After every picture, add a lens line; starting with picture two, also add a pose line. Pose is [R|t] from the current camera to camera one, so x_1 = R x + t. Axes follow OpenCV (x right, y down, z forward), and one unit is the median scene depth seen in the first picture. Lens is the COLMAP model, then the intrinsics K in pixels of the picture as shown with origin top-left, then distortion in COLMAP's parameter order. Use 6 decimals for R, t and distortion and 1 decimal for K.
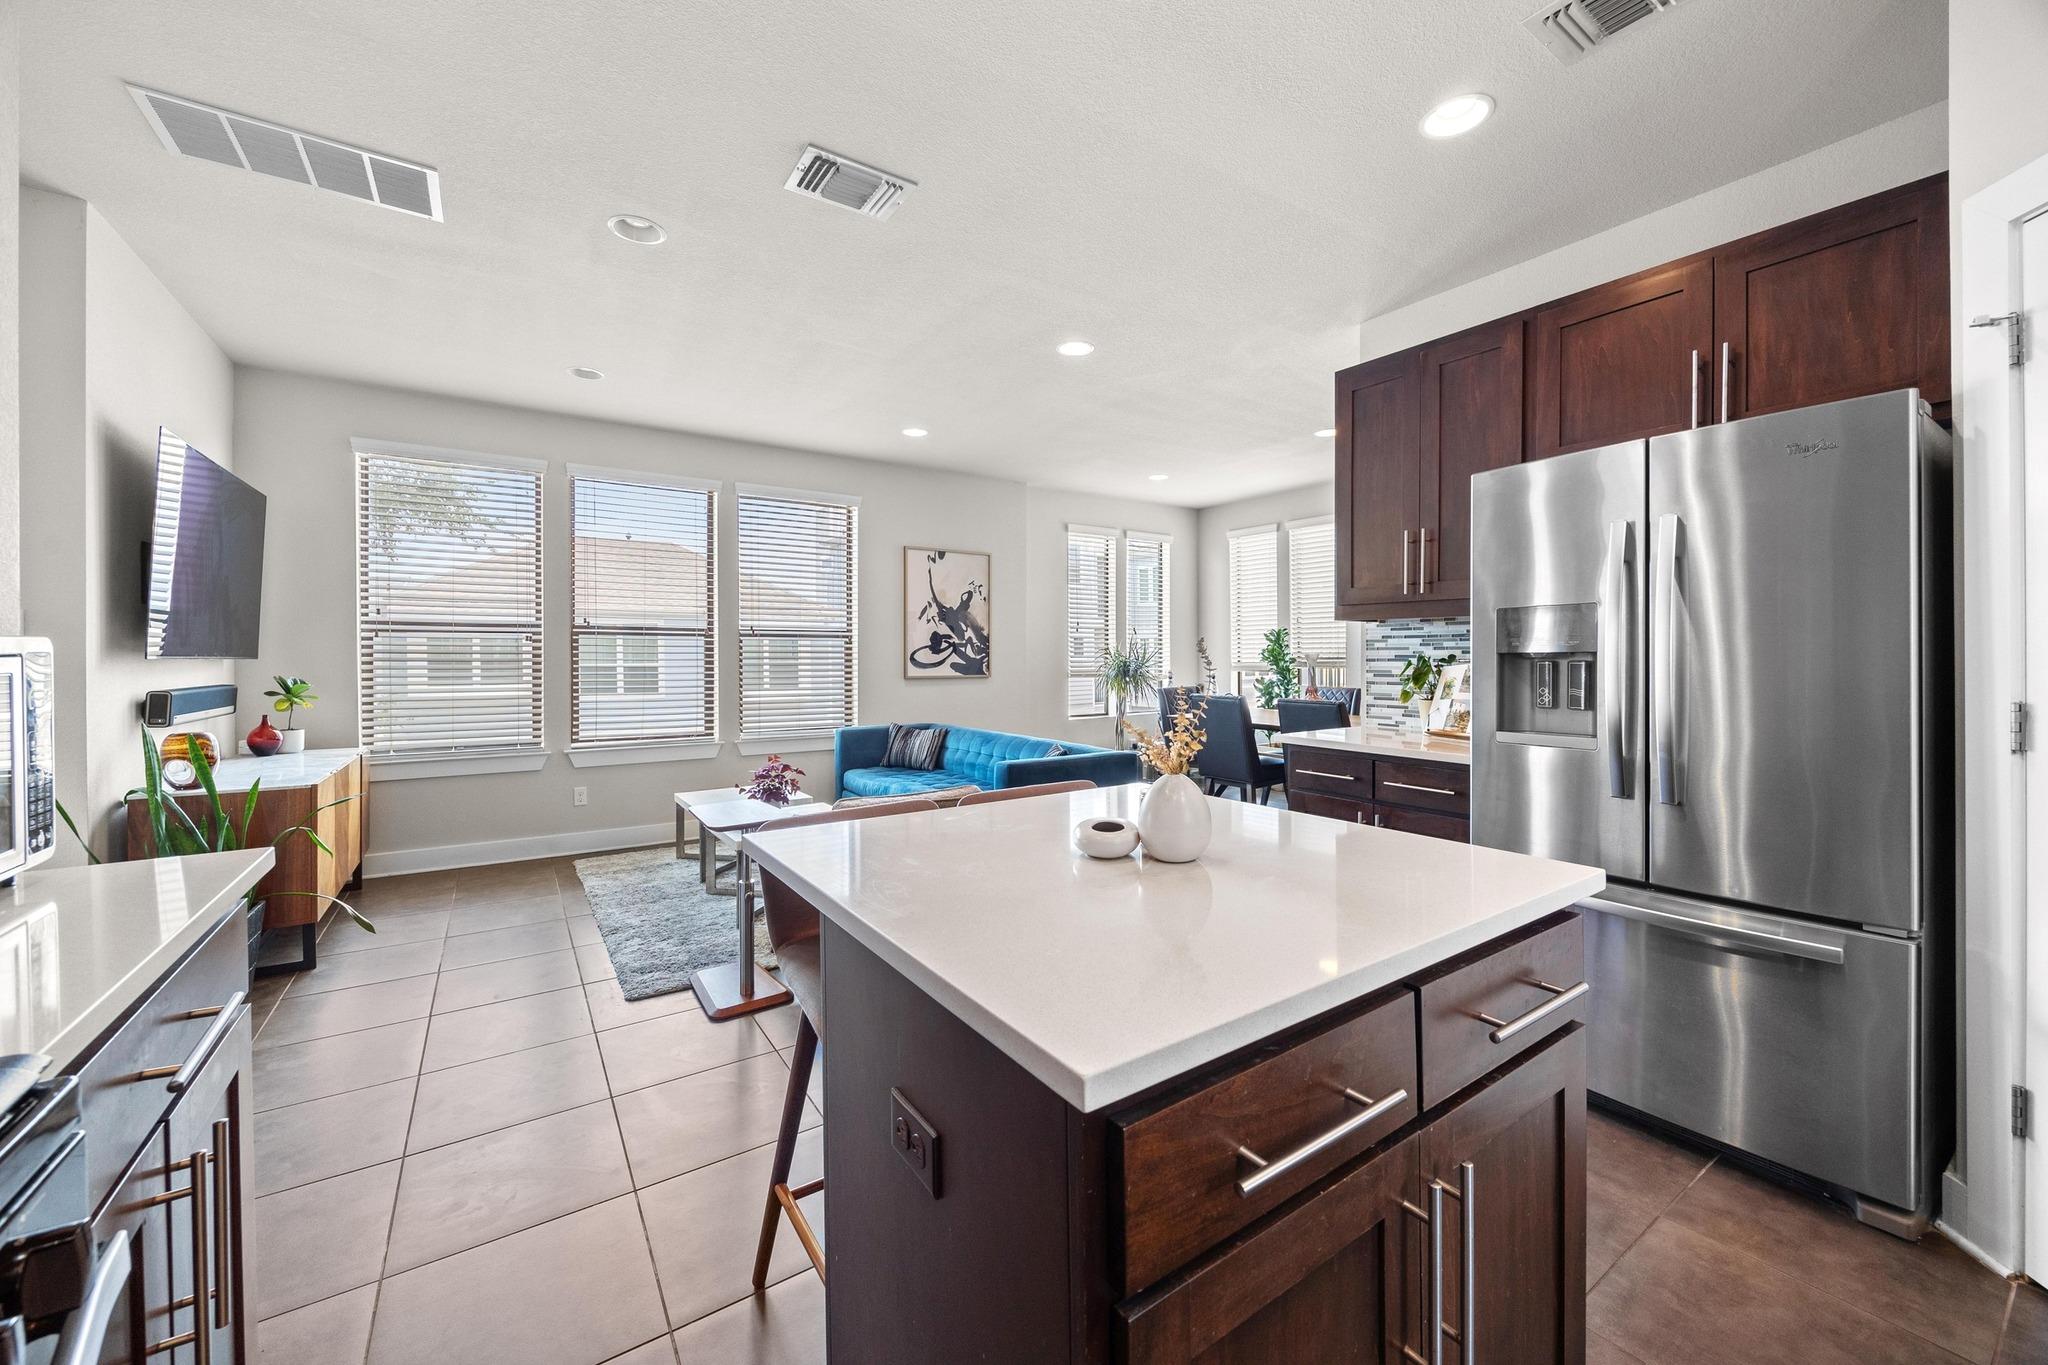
lens RADIAL K [[785.2, 0, 1025.0], [0, 785.2, 661.1], [0, 0, 1]] dist [-0.006757, -0.000053]
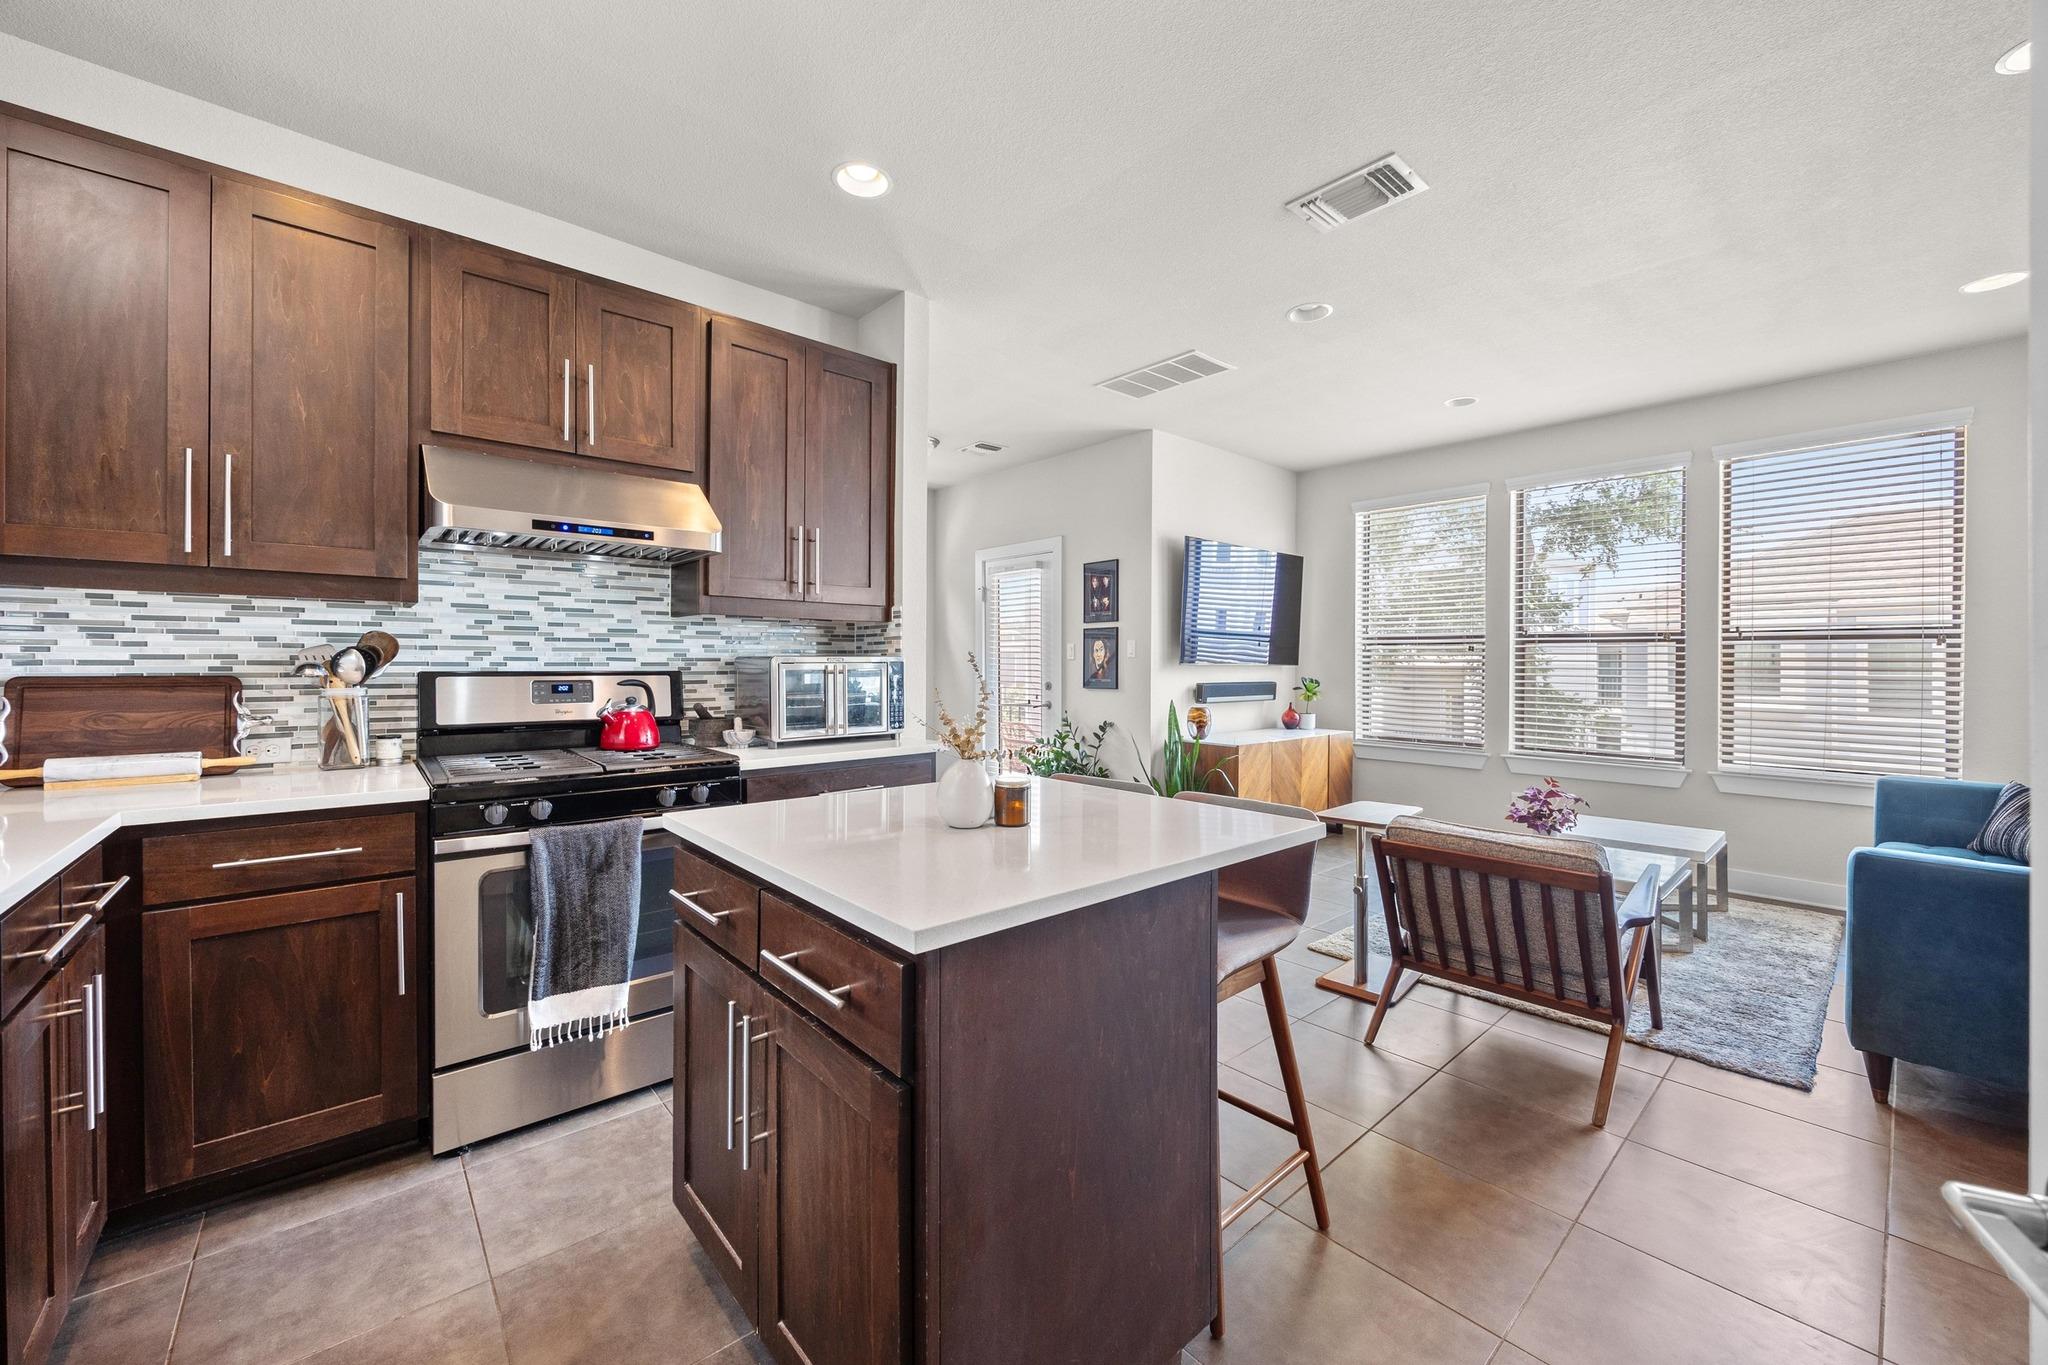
lens RADIAL K [[785.2, 0, 1029.6], [0, 785.2, 666.7], [0, 0, 1]] dist [-0.006757, -0.000053]
pose [[0.122545, 0.005101, -0.992450, 0.284441], [-0.009949, 0.999943, 0.003911, -0.001478], [0.992413, 0.009395, 0.122589, 0.184502]]
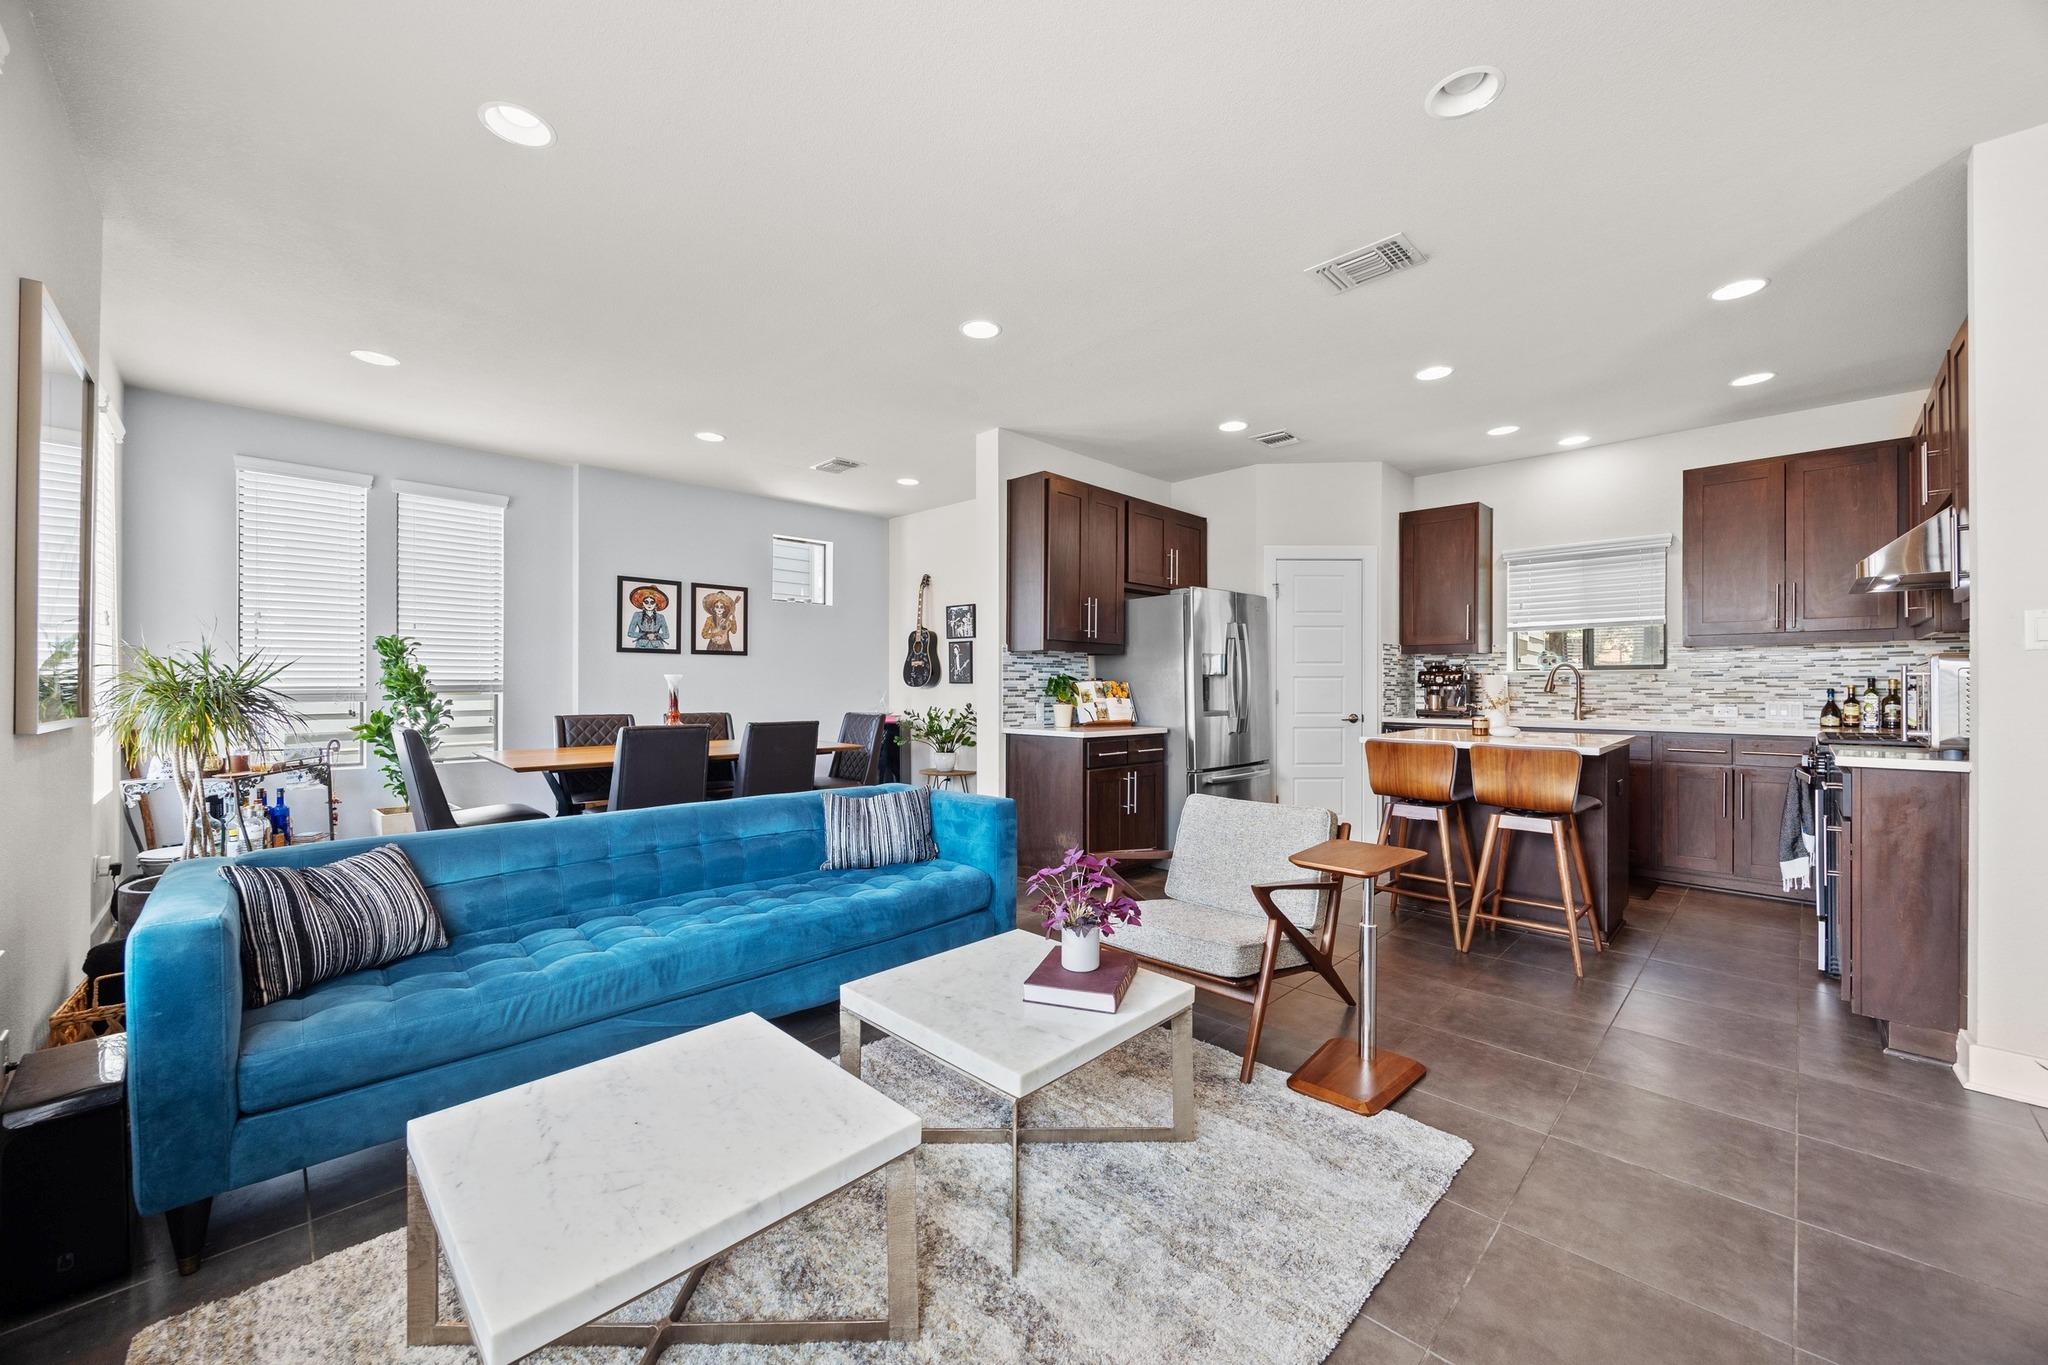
lens RADIAL K [[785.2, 0, 997.1], [0, 785.2, 688.9], [0, 0, 1]] dist [-0.006757, -0.000053]
pose [[-0.177164, -0.001242, 0.984181, -0.494176], [0.007679, 0.999967, 0.002644, 0.007073], [-0.984151, 0.008026, -0.177149, 0.691316]]
